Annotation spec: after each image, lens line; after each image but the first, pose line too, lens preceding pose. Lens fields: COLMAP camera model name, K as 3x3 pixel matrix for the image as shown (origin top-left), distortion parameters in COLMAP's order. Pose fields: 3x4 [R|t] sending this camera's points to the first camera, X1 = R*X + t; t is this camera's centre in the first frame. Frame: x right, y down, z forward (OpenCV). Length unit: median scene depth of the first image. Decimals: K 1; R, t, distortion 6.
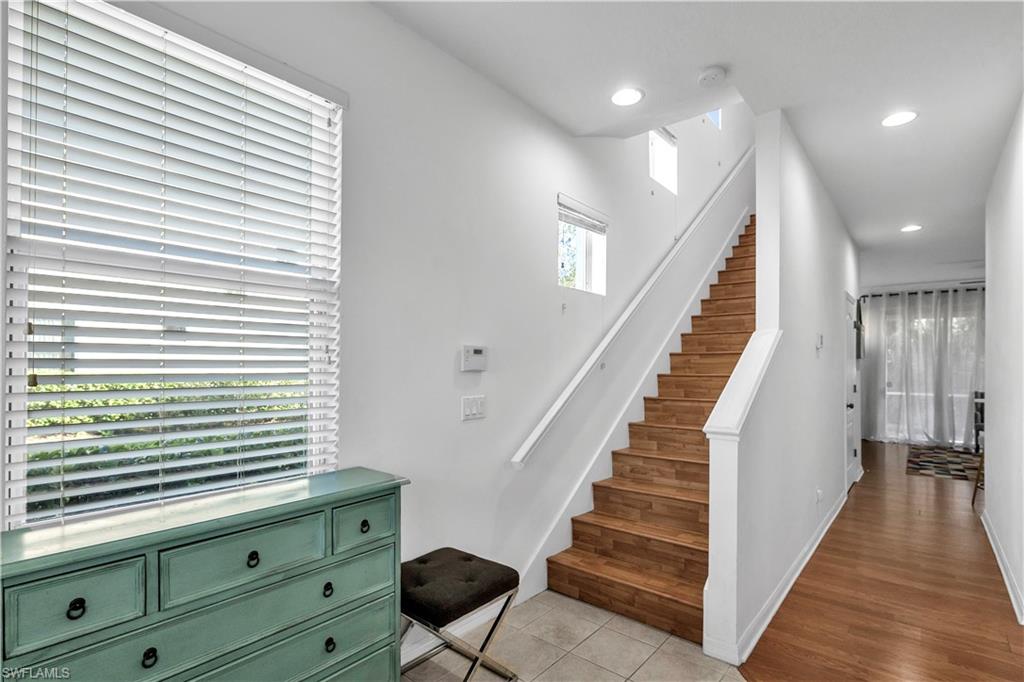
lens RADIAL K [[494.4, 0, 491.9], [0, 494.4, 357.7], [0, 0, 1]] dist [-0.019566, -0.002802]
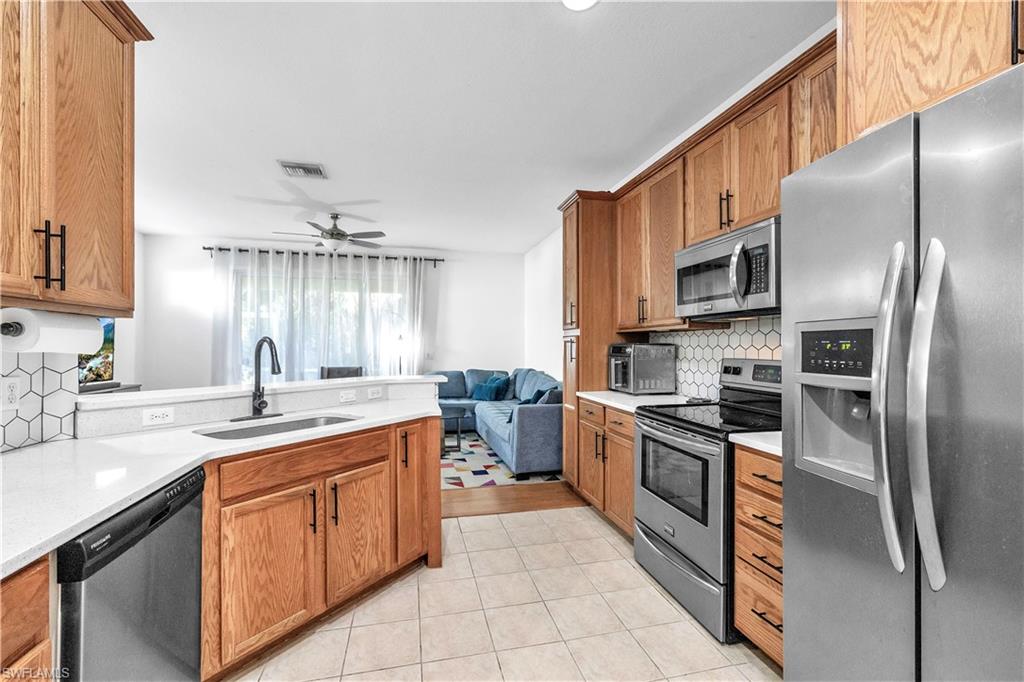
lens RADIAL K [[442.8, 0, 519.5], [0, 442.8, 347.5], [0, 0, 1]] dist [-0.000622, 0.000296]
pose [[0.558106, -0.011997, 0.829683, 0.912850], [-0.007071, 0.999790, 0.019213, 0.026652], [-0.829739, -0.016589, 0.557905, 0.403378]]
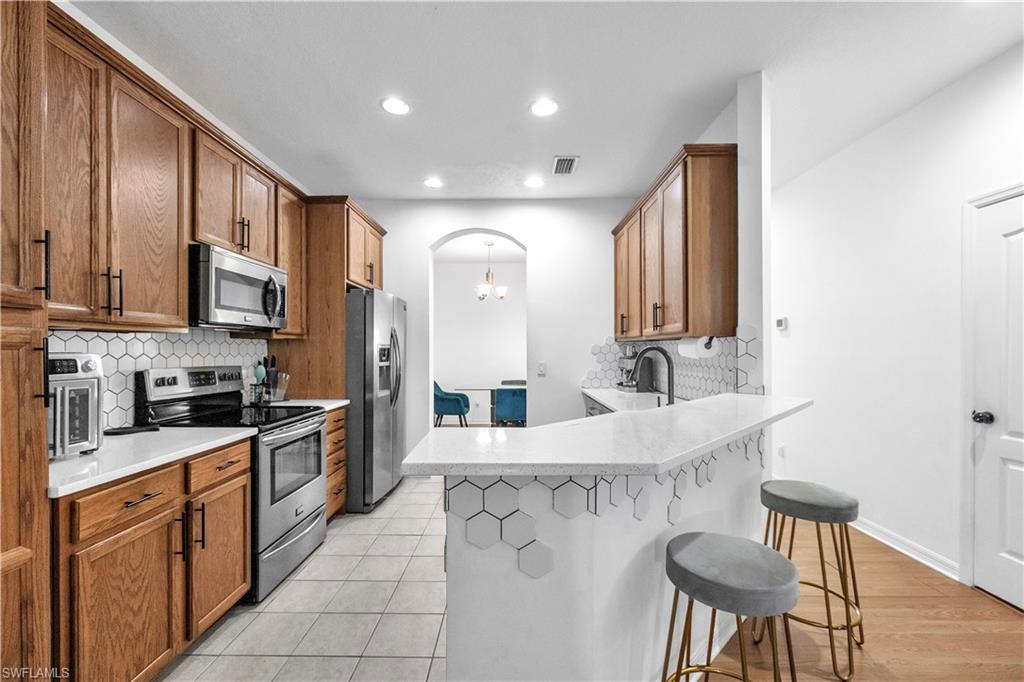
lens RADIAL K [[442.8, 0, 524.2], [0, 442.8, 350.6], [0, 0, 1]] dist [-0.000622, 0.000296]
pose [[-0.736956, -0.003366, -0.675933, 1.582546], [0.008120, 0.999871, -0.013832, 0.039605], [0.675892, -0.015682, -0.736834, 1.155900]]
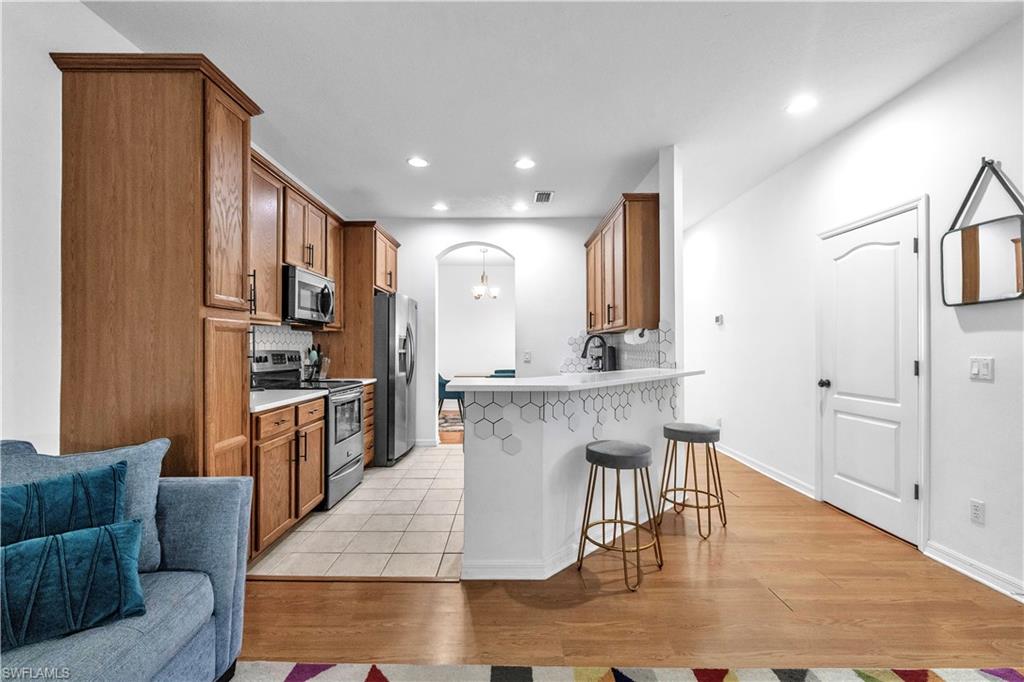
lens RADIAL K [[442.8, 0, 522.3], [0, 442.8, 345.9], [0, 0, 1]] dist [-0.000622, 0.000296]
pose [[-0.730227, -0.004572, -0.683189, 1.730868], [0.009084, 0.999824, -0.016401, 0.058876], [0.683144, -0.018182, -0.730057, 1.337775]]
